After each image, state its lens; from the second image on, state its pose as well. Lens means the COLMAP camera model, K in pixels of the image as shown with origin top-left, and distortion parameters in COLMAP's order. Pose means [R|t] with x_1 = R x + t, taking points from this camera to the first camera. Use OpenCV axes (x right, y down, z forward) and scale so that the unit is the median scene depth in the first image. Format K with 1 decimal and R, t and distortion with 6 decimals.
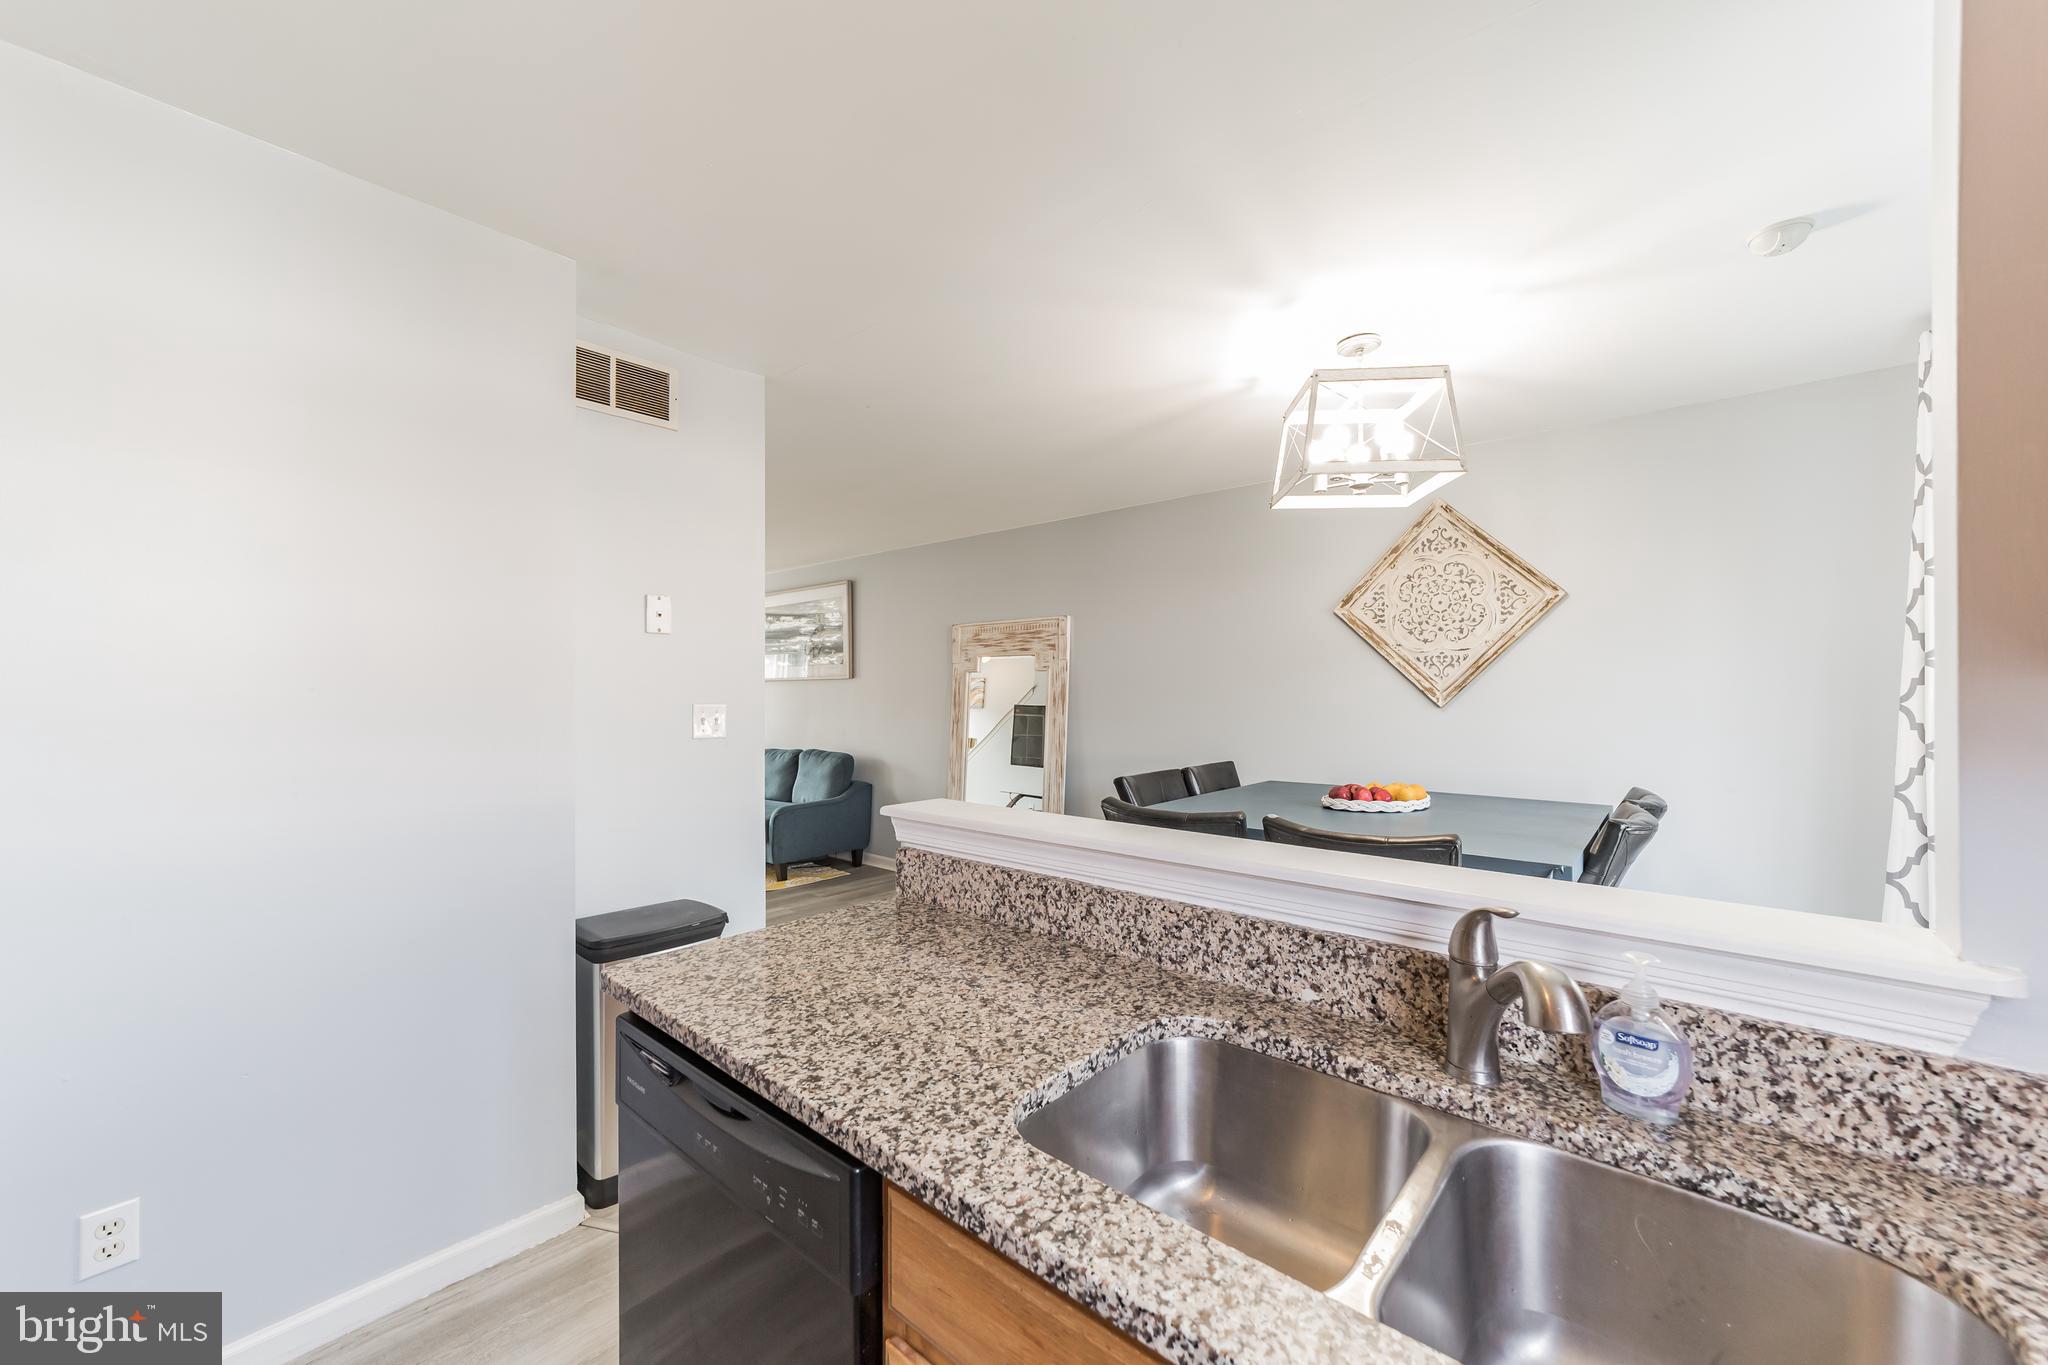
lens RADIAL K [[807.6, 0, 1029.9], [0, 807.6, 685.2], [0, 0, 1]] dist [-0.001932, 0.001315]
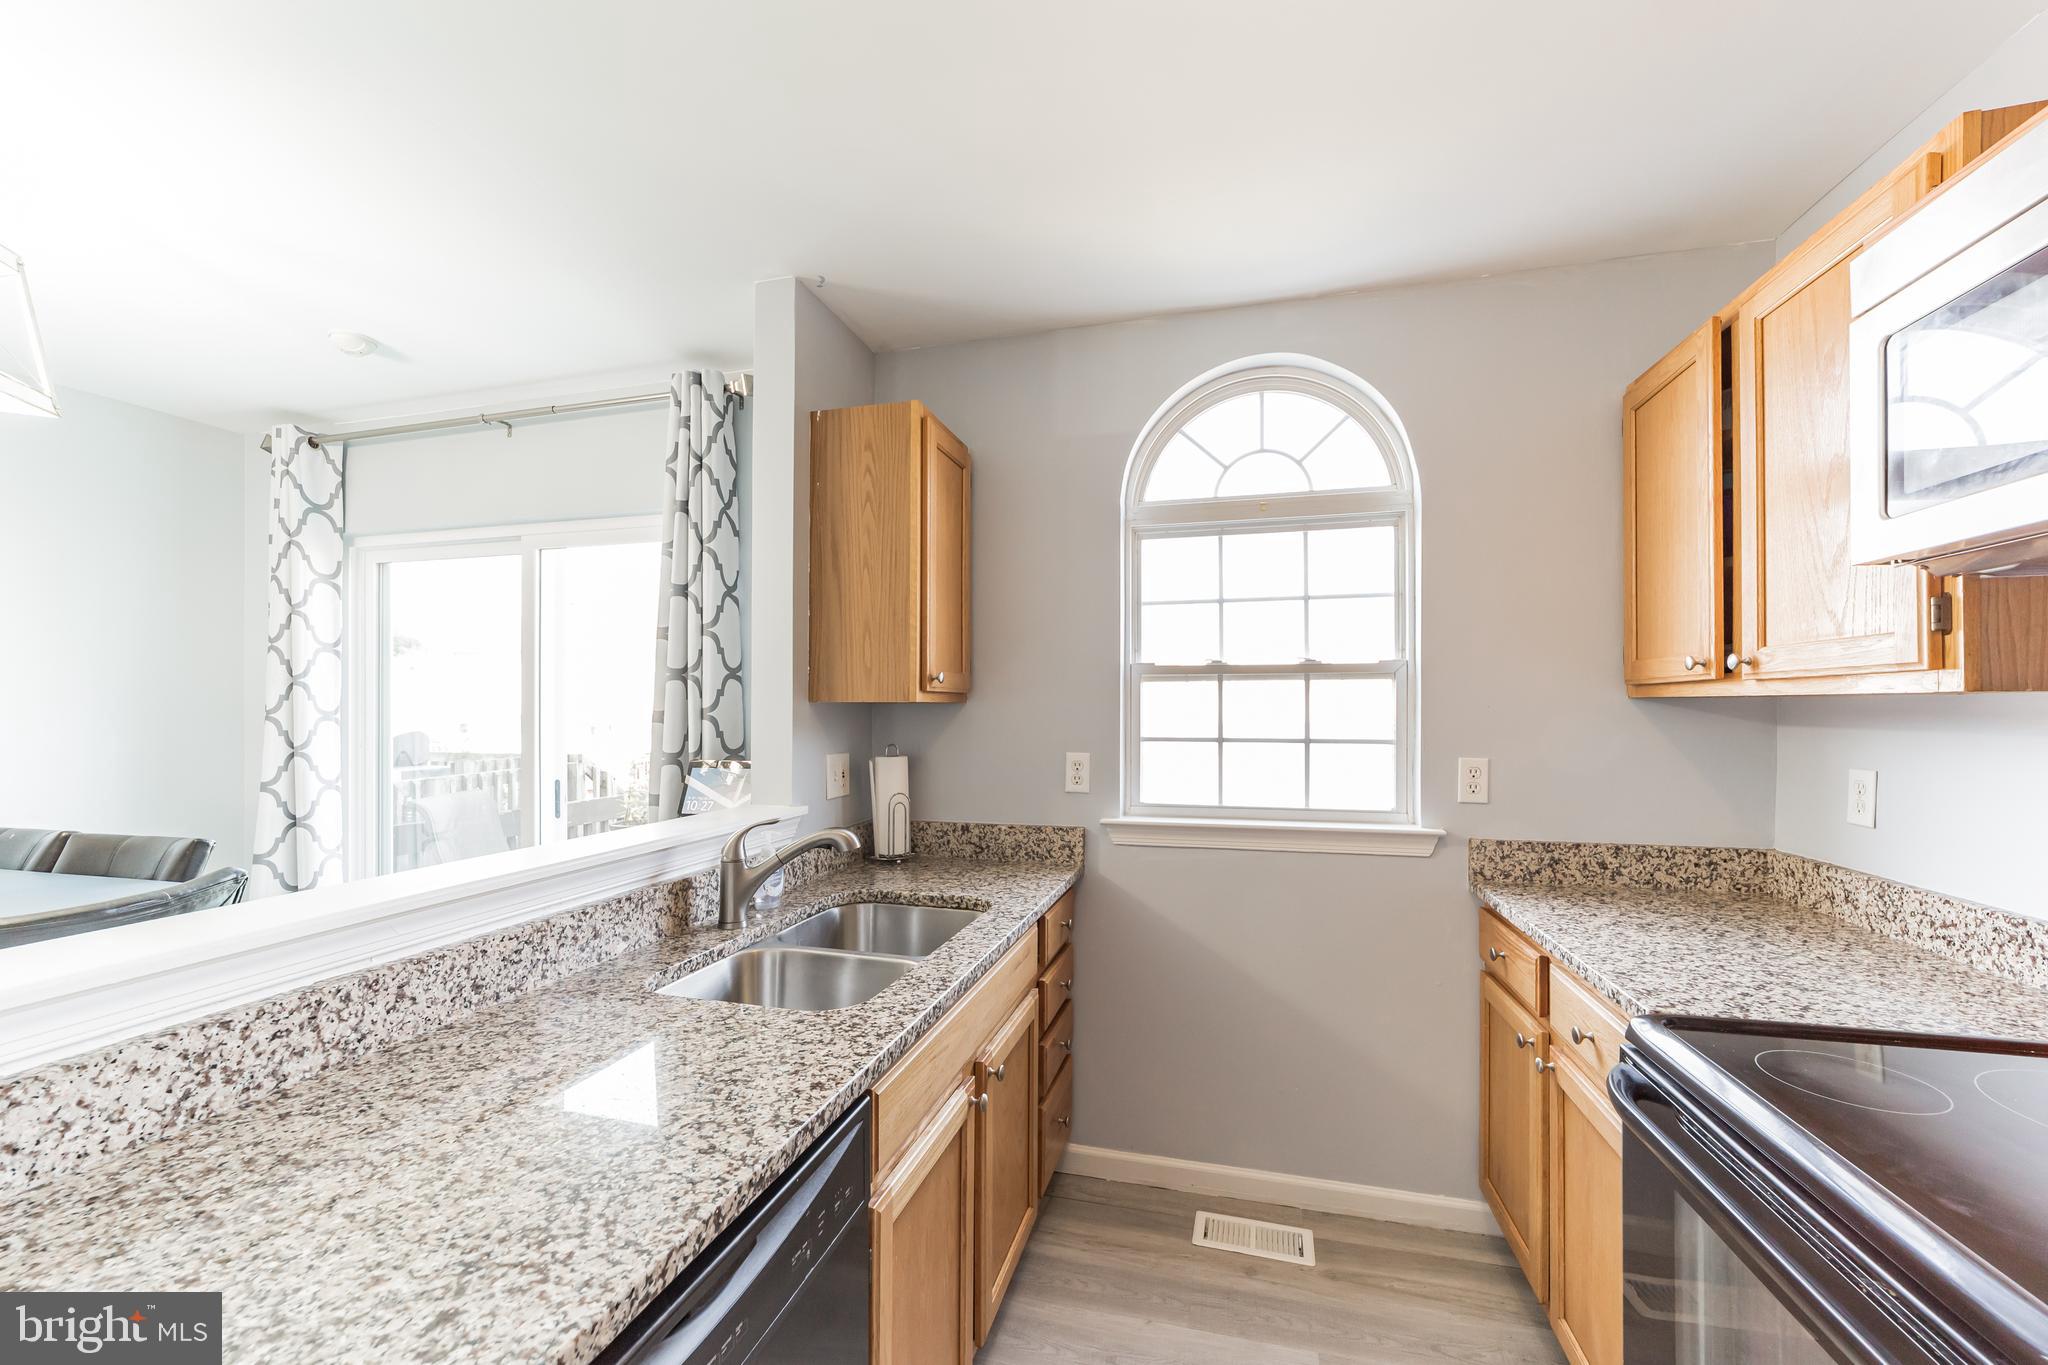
lens RADIAL K [[807.6, 0, 1024.3], [0, 807.6, 706.2], [0, 0, 1]] dist [-0.001932, 0.001315]
pose [[-0.451009, 0.002091, 0.892517, -0.989709], [-0.010307, 0.999918, -0.007551, 0.009782], [-0.892460, -0.012604, -0.450950, 0.940393]]
